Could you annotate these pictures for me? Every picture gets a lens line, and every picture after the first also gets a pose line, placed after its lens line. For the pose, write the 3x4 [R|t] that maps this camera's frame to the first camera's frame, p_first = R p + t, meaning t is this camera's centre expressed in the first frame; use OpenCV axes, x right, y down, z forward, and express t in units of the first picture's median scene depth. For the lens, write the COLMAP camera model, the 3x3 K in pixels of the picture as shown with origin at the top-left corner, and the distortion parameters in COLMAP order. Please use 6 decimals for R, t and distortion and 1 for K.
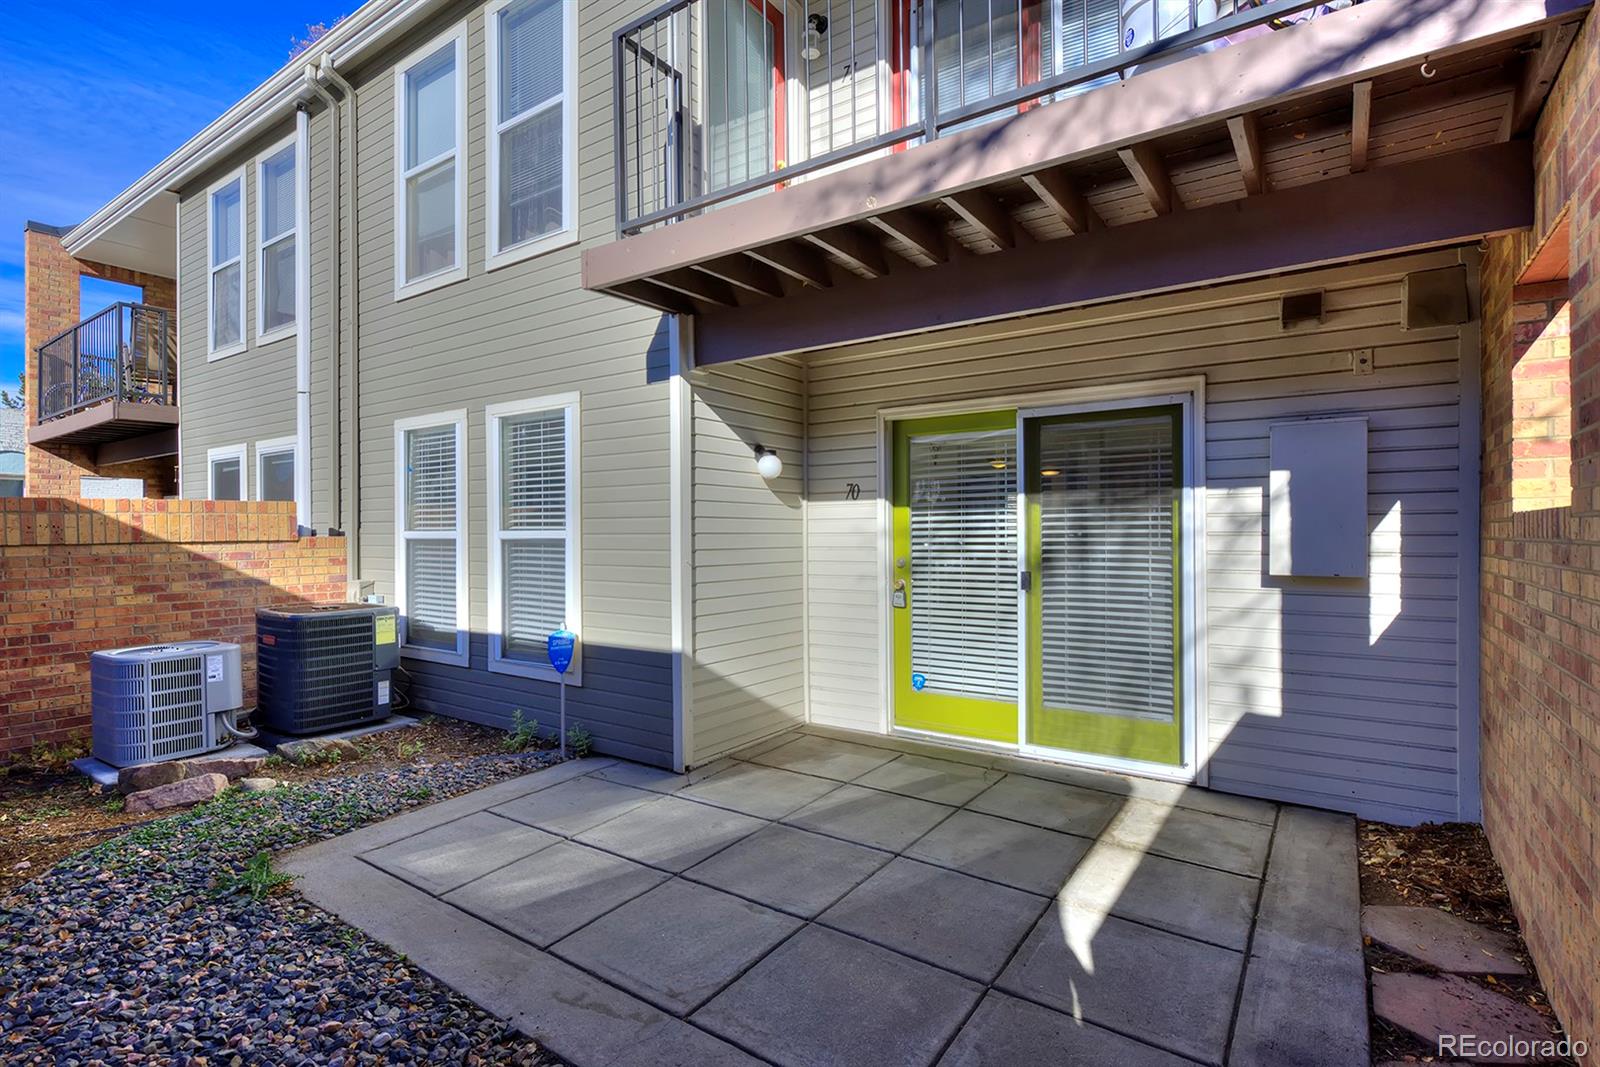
lens RADIAL K [[790.5, 0, 800.0], [0, 790.5, 533.5], [0, 0, 1]] dist [-0.001877, -0.000771]
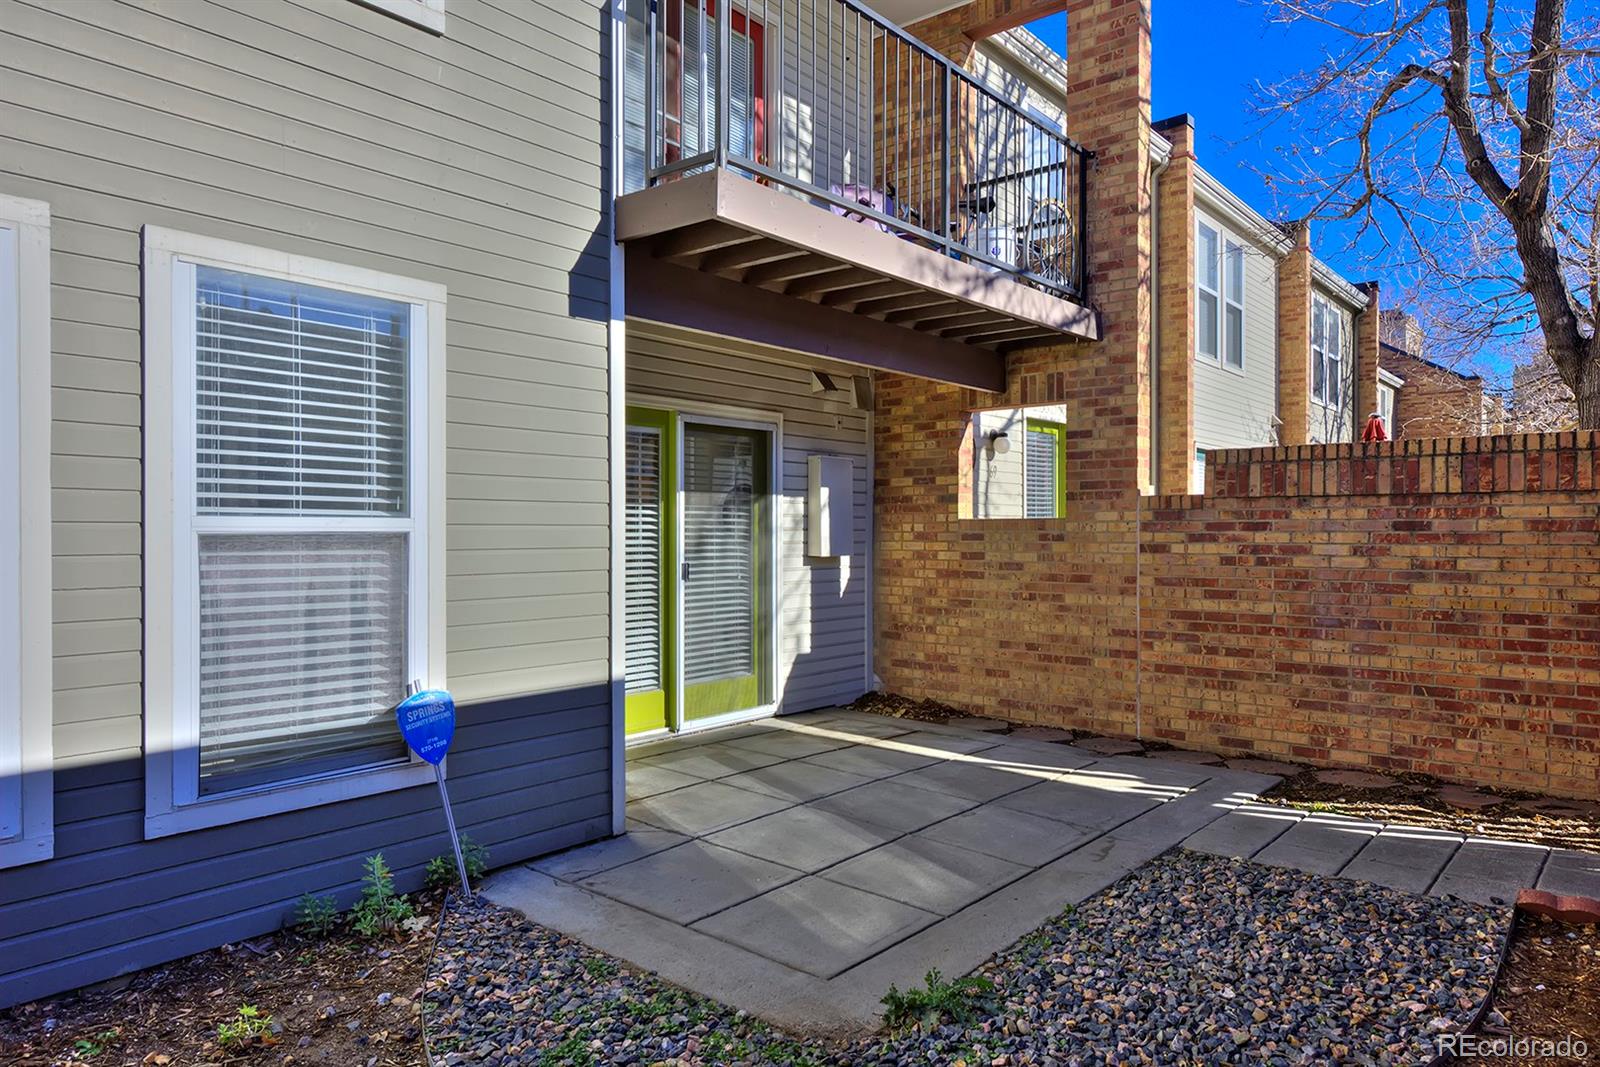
lens RADIAL K [[1090.4, 0, 800.0], [0, 1090.4, 533.5], [0, 0, 1]] dist [-0.002033, 0.000464]
pose [[0.055690, 0.000875, 0.998448, -1.384519], [-0.000206, 1.000000, -0.000865, 0.009755], [-0.998448, -0.000158, 0.055690, 0.873634]]
